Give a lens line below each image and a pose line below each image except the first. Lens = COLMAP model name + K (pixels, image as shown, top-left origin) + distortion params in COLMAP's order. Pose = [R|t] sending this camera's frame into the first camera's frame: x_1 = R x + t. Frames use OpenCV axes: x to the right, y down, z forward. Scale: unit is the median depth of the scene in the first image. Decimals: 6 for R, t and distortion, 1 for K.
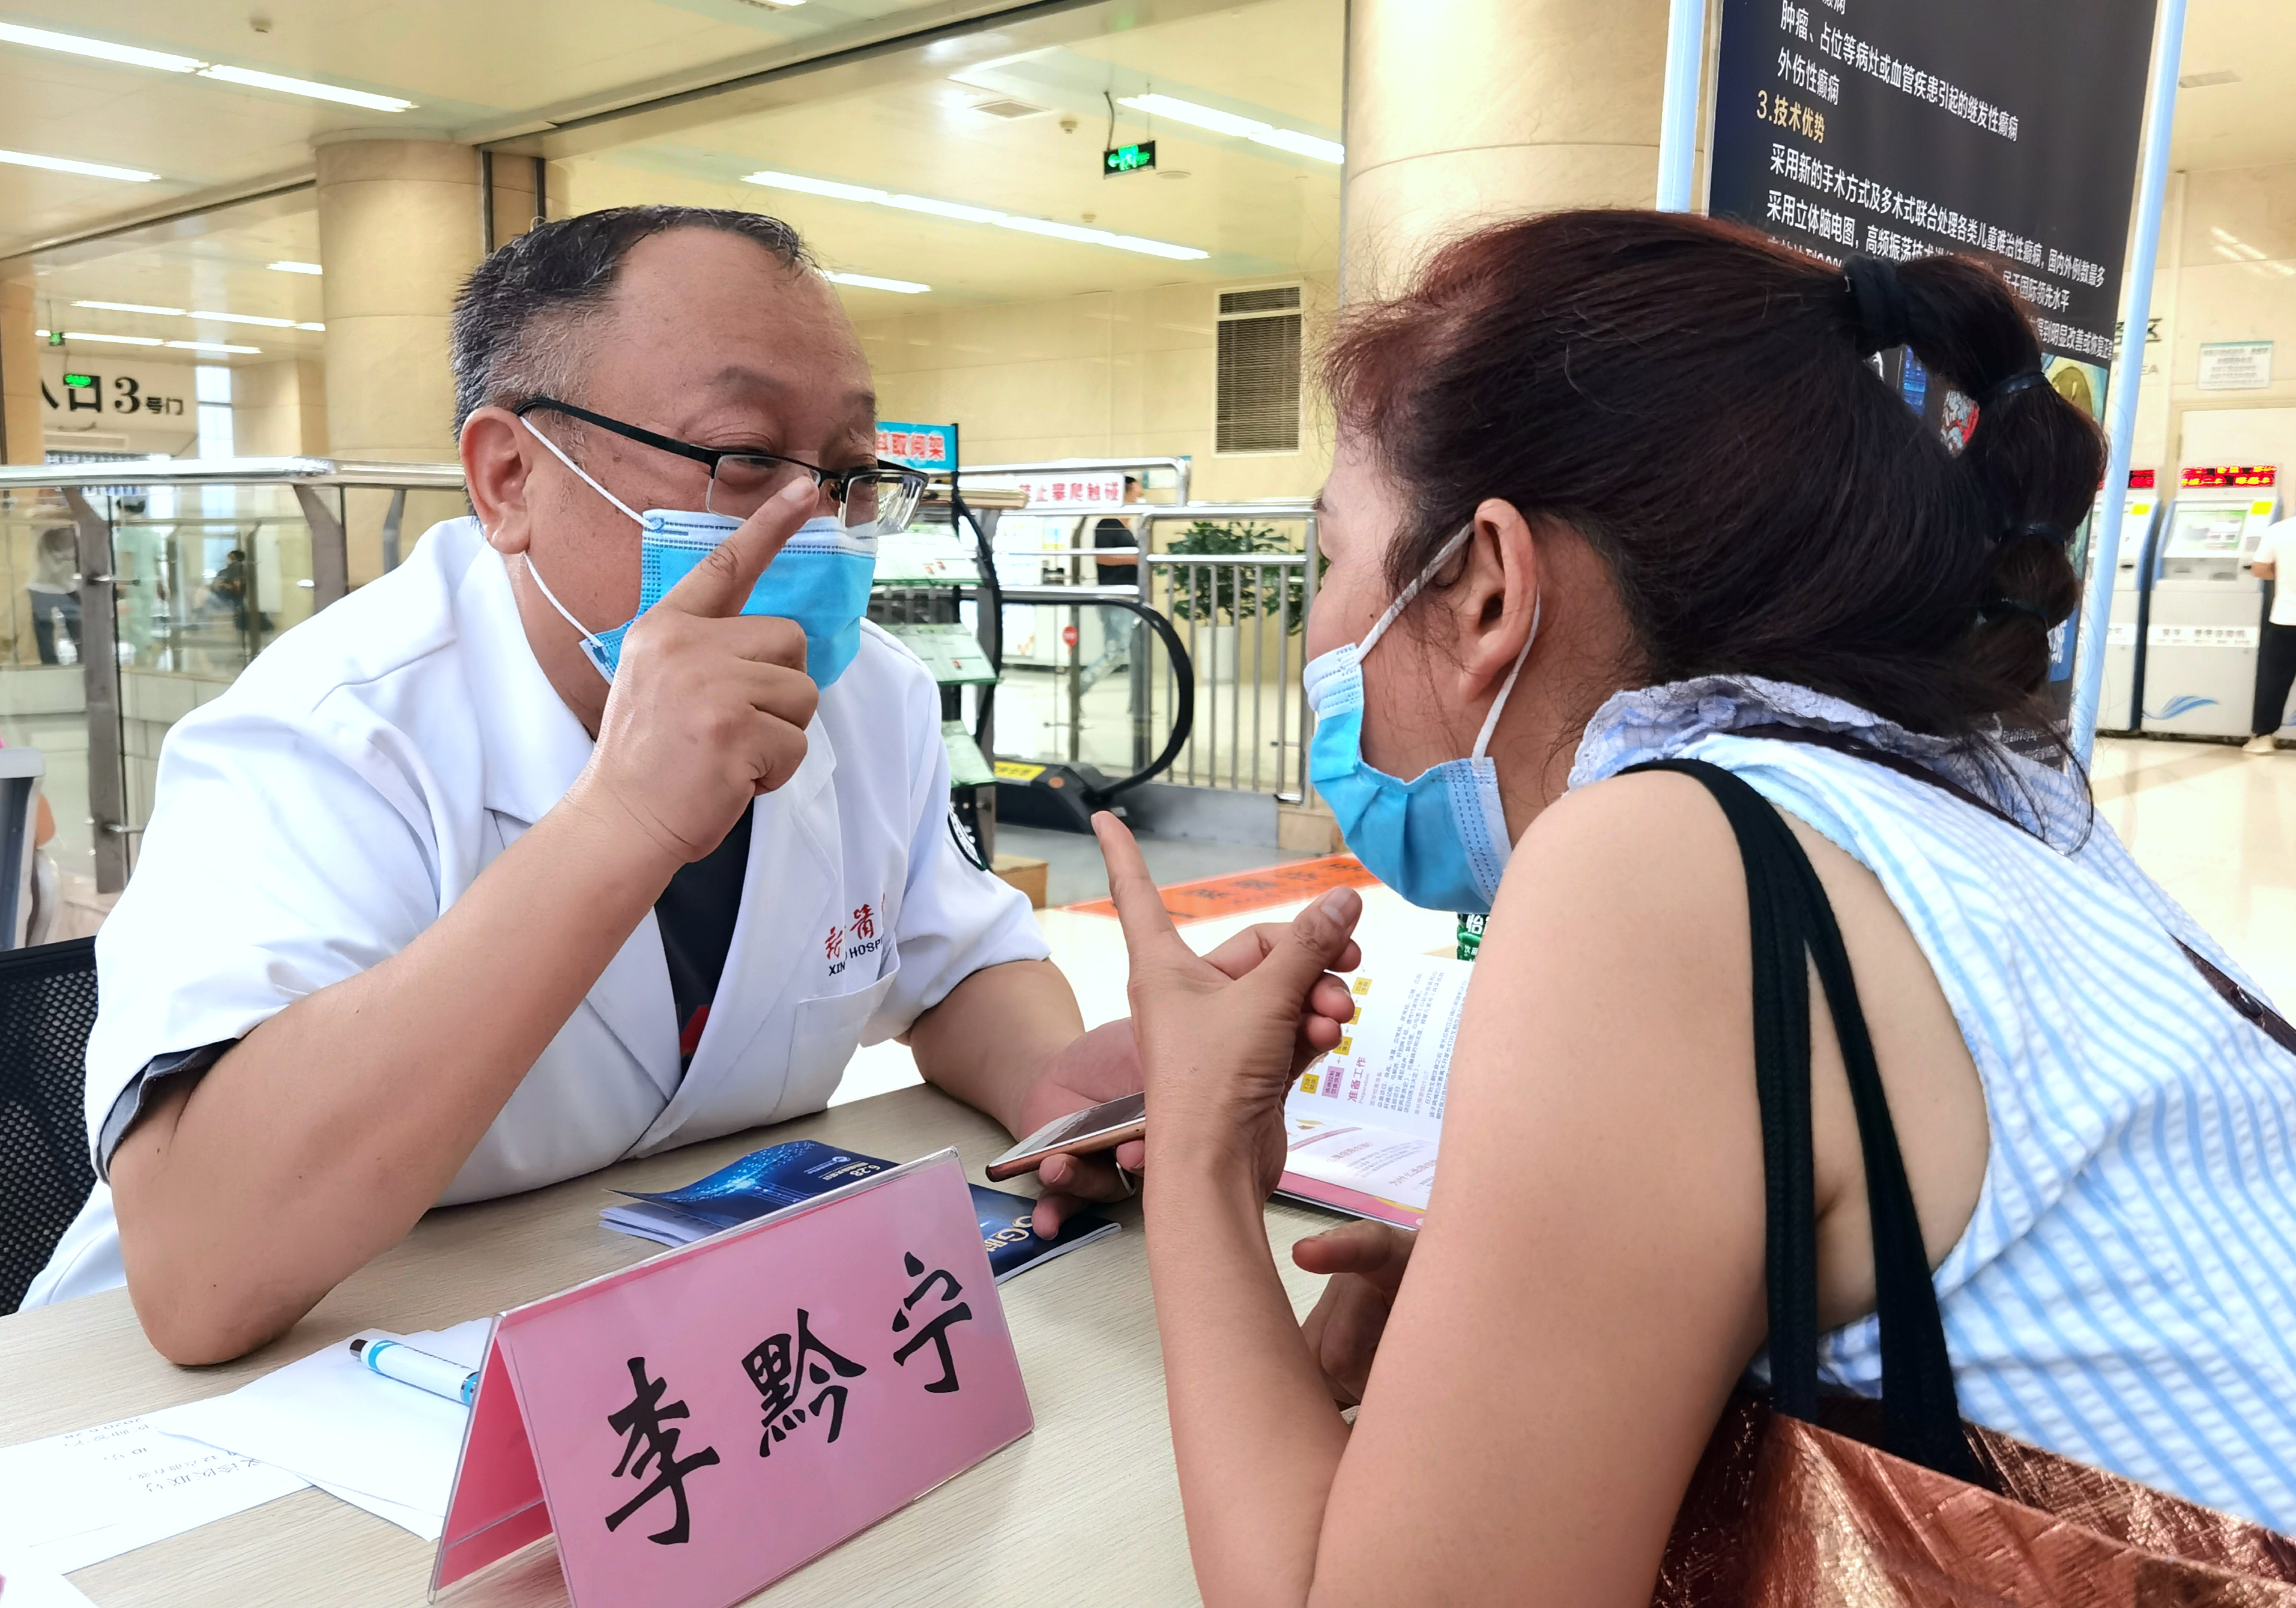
lens RADIAL K [[1966.3, 0, 1149.5], [0, 1966.3, 810.0], [0, 0, 1]] dist [0.012940, 0.011761]
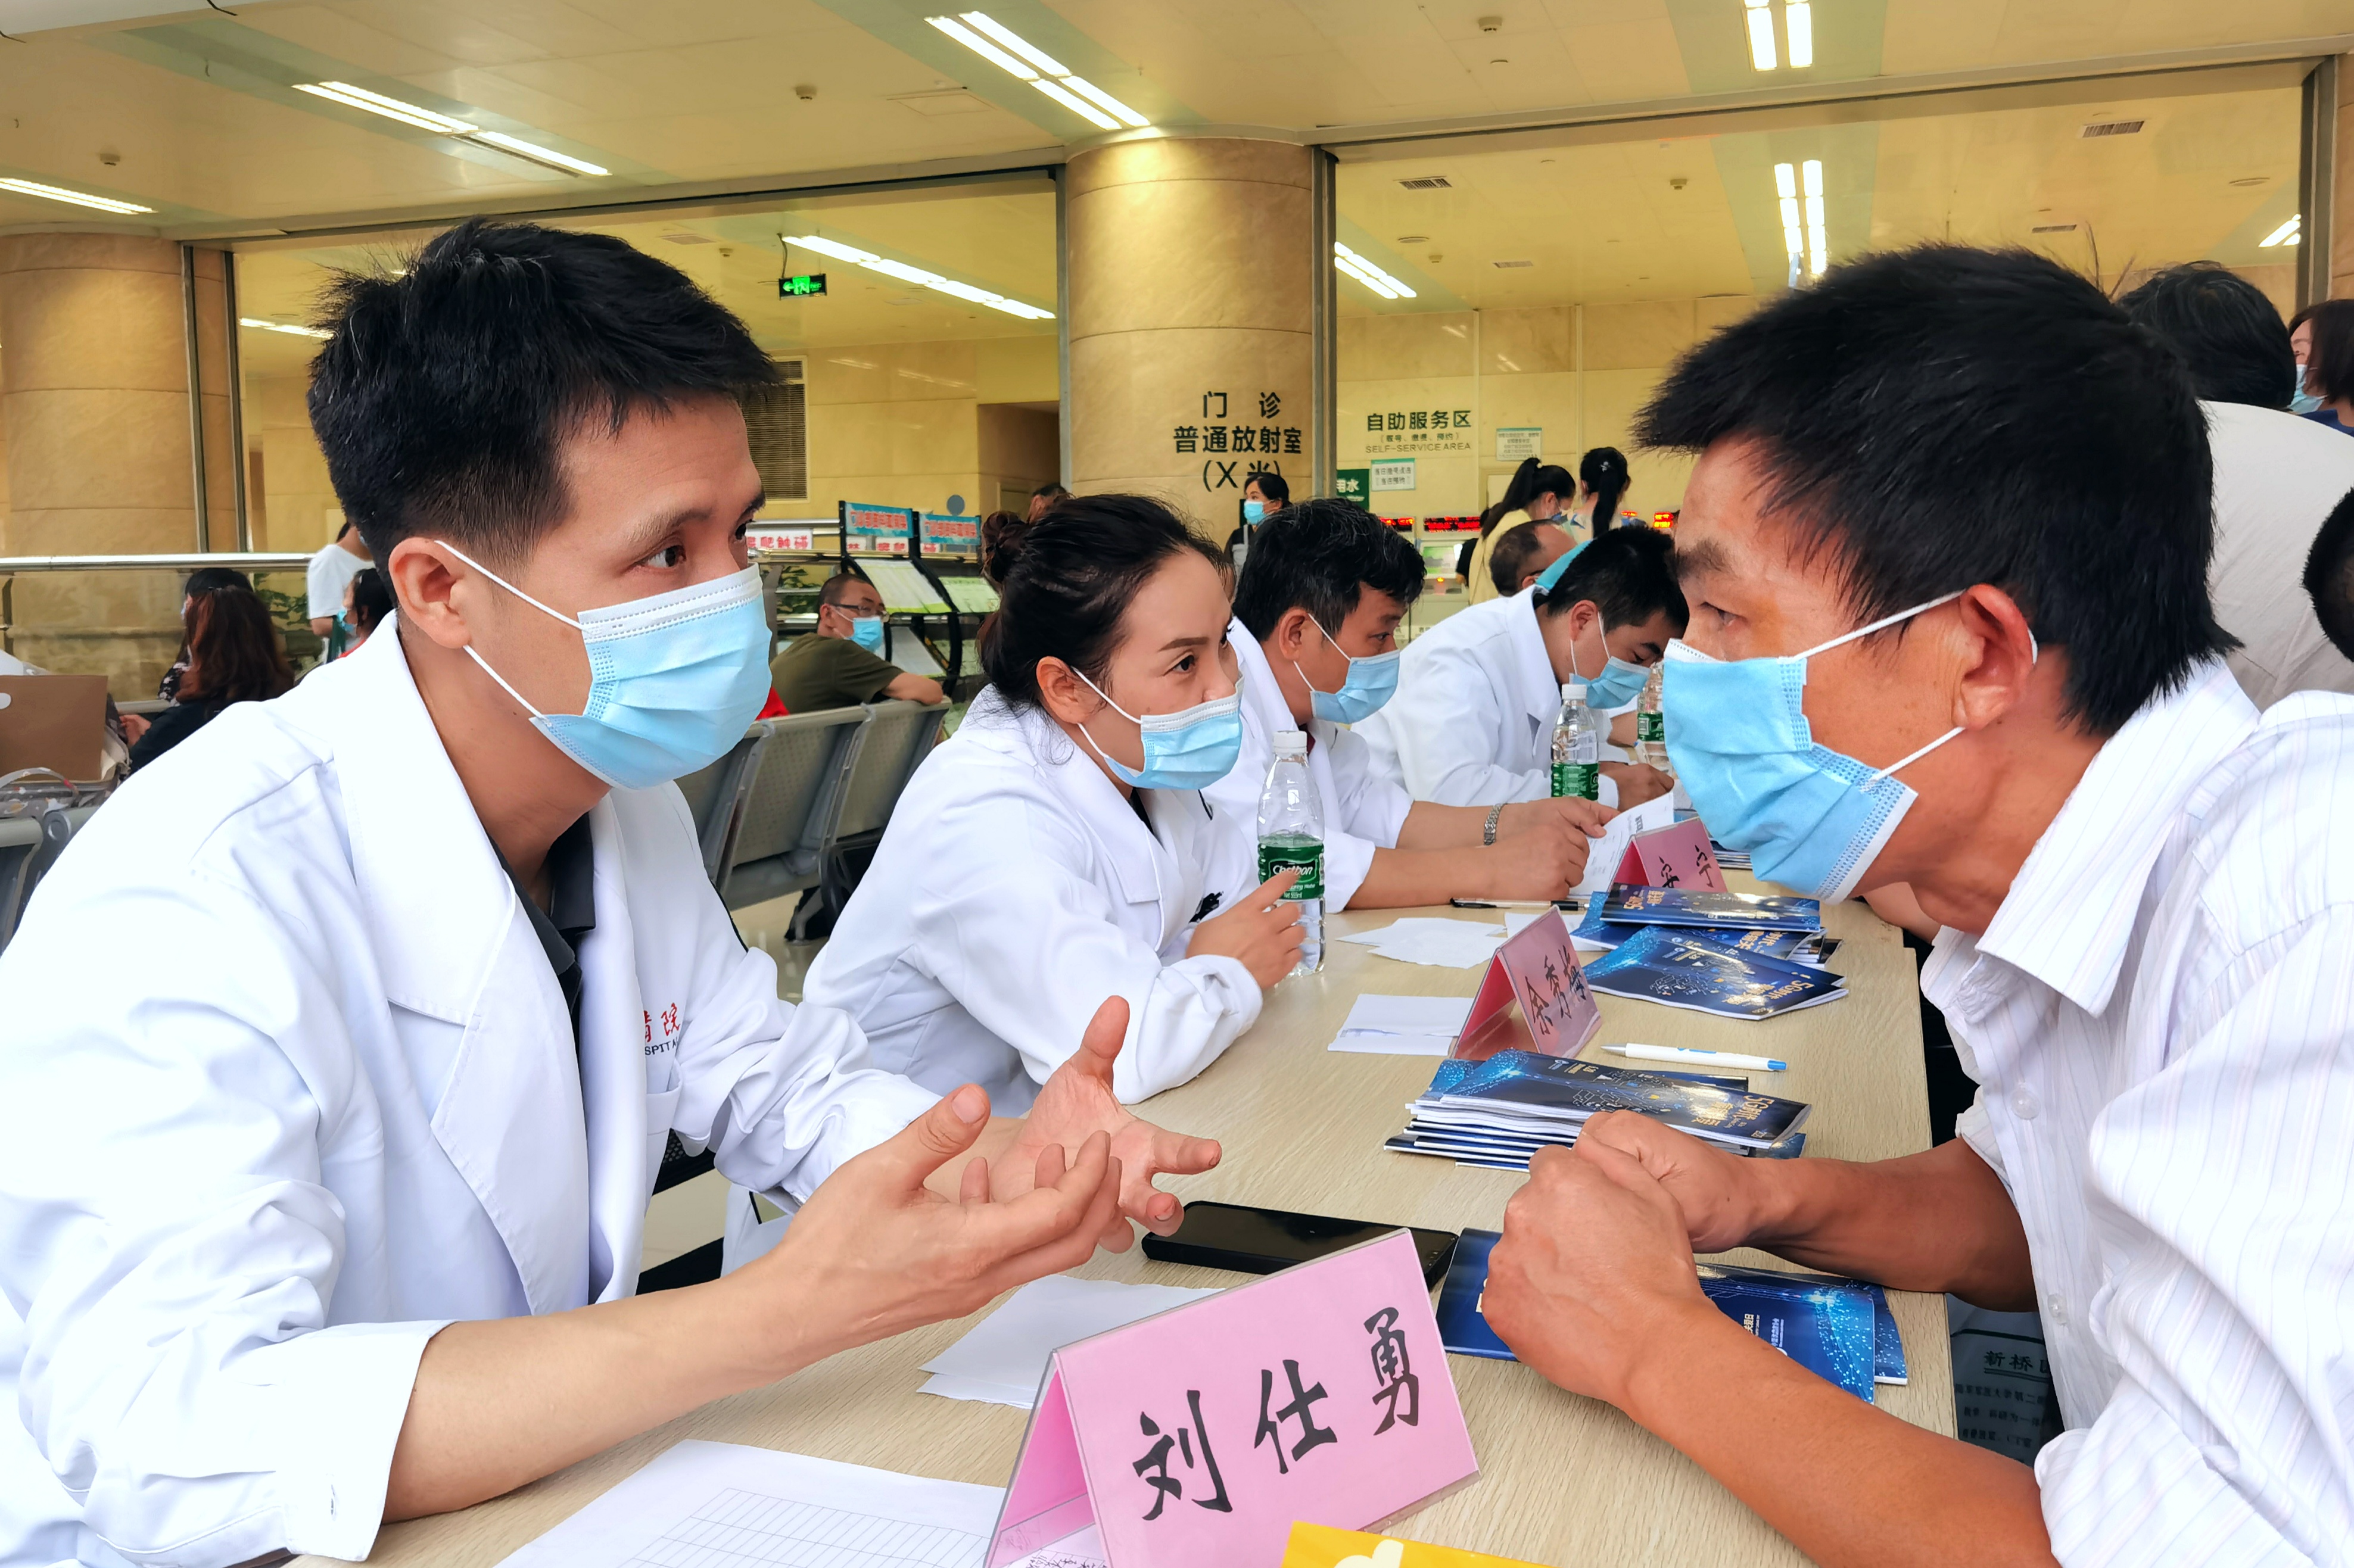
lens RADIAL K [[1889.4, 0, 1175.3], [0, 1889.4, 778.4], [0, 0, 1]] dist [0.009760, 0.008016]
pose [[0.931946, -0.055777, 0.358282, -0.229856], [0.064730, 0.997818, -0.013032, 0.023970], [-0.356774, 0.035337, 0.933522, -0.225187]]
